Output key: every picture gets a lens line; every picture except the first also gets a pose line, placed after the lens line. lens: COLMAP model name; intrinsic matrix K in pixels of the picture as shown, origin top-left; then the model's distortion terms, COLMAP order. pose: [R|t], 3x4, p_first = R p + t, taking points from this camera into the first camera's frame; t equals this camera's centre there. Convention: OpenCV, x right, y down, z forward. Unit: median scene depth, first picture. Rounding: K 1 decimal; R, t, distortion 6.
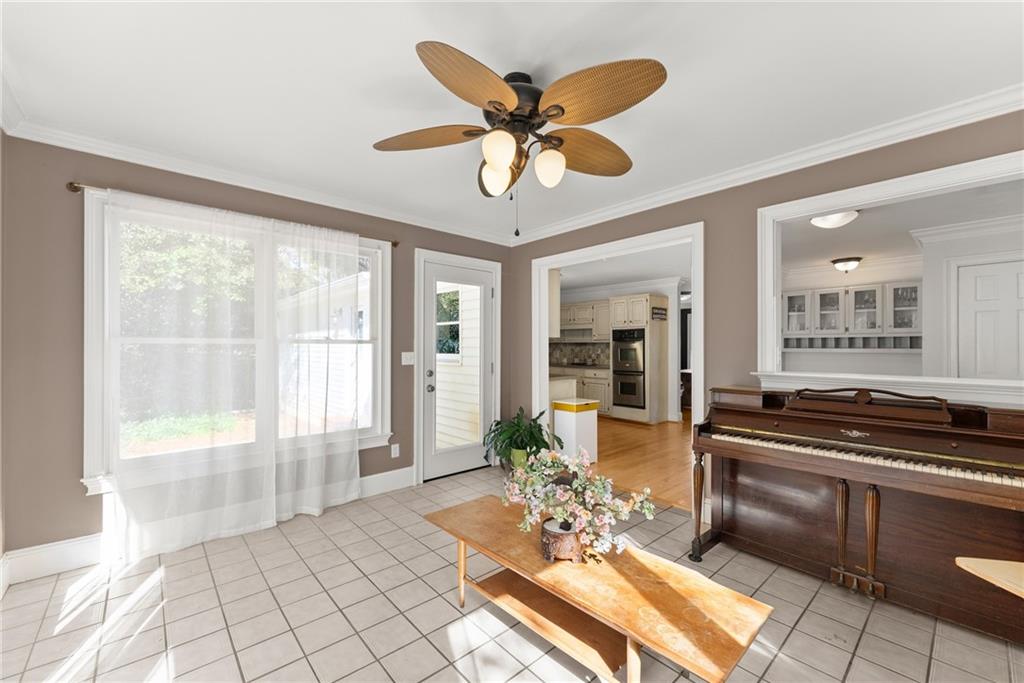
lens RADIAL K [[413.8, 0, 516.7], [0, 413.8, 346.0], [0, 0, 1]] dist [0.002137, -0.000153]
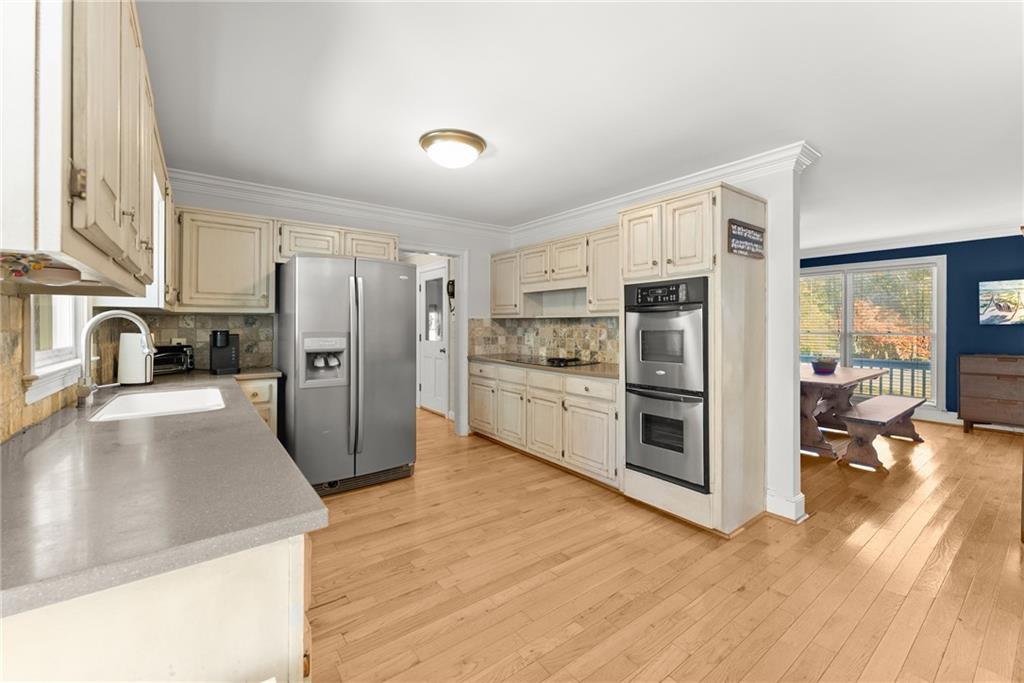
lens RADIAL K [[413.8, 0, 517.1], [0, 413.8, 327.7], [0, 0, 1]] dist [0.002137, -0.000153]
pose [[0.995541, -0.002158, -0.094304, 0.165723], [0.002729, 0.999979, 0.005927, 0.001008], [0.094289, -0.006158, 0.995526, 0.585317]]
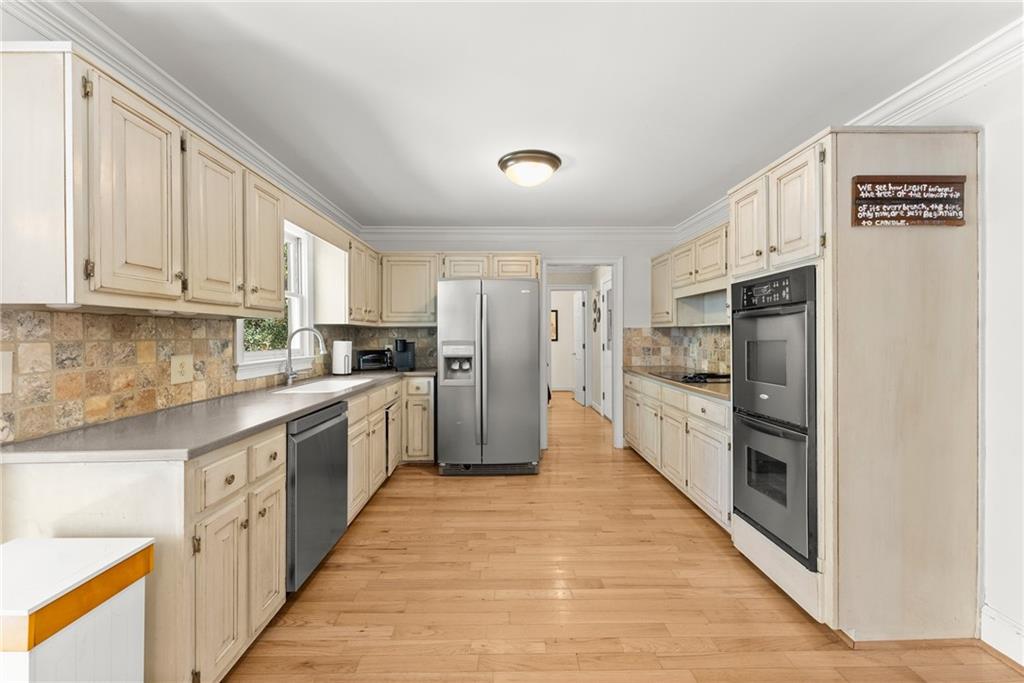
lens RADIAL K [[413.8, 0, 521.5], [0, 413.8, 339.0], [0, 0, 1]] dist [0.002137, -0.000153]
pose [[0.756763, 0.000227, -0.653690, 0.325440], [0.005899, 0.999957, 0.007176, 0.001715], [0.653663, -0.009287, 0.756729, 0.647365]]
